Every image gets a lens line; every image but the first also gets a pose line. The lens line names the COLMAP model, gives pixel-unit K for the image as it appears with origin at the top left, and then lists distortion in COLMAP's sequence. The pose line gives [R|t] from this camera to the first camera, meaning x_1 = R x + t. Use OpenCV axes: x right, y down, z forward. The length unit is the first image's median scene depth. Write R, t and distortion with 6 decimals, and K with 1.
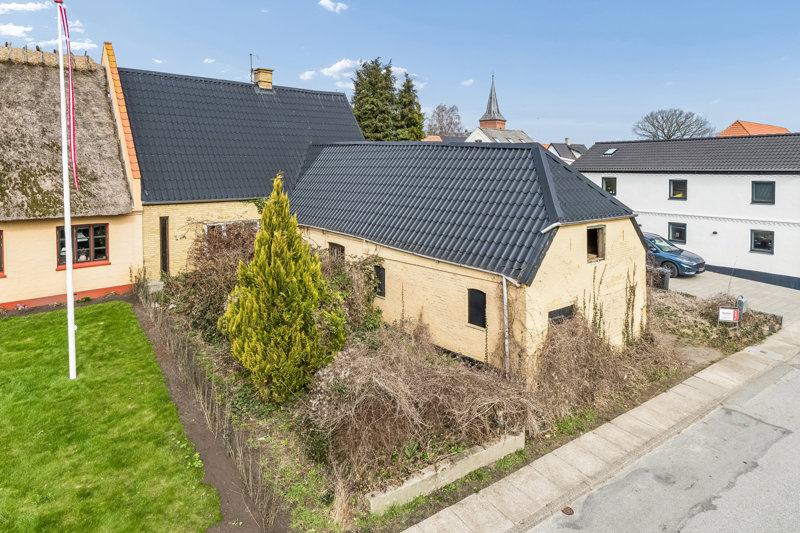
lens RADIAL K [[435.9, 0, 398.3], [0, 435.9, 177.1], [0, 0, 1]] dist [-0.001011, -0.001070]
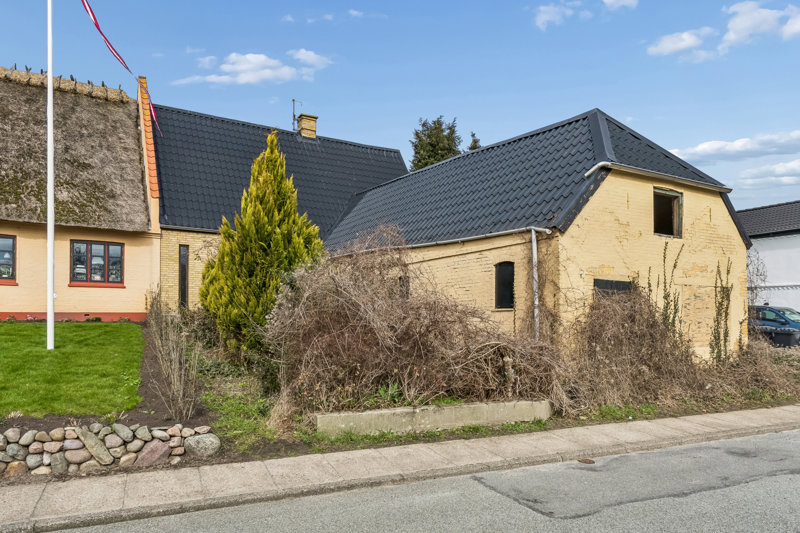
lens RADIAL K [[488.4, 0, 411.9], [0, 488.4, 294.5], [0, 0, 1]] dist [-0.000587, 0.002035]
pose [[0.988534, 0.011311, -0.150575, 0.116412], [-0.016032, 0.999416, -0.030181, 0.273103], [0.150145, 0.032249, 0.988138, 0.073705]]
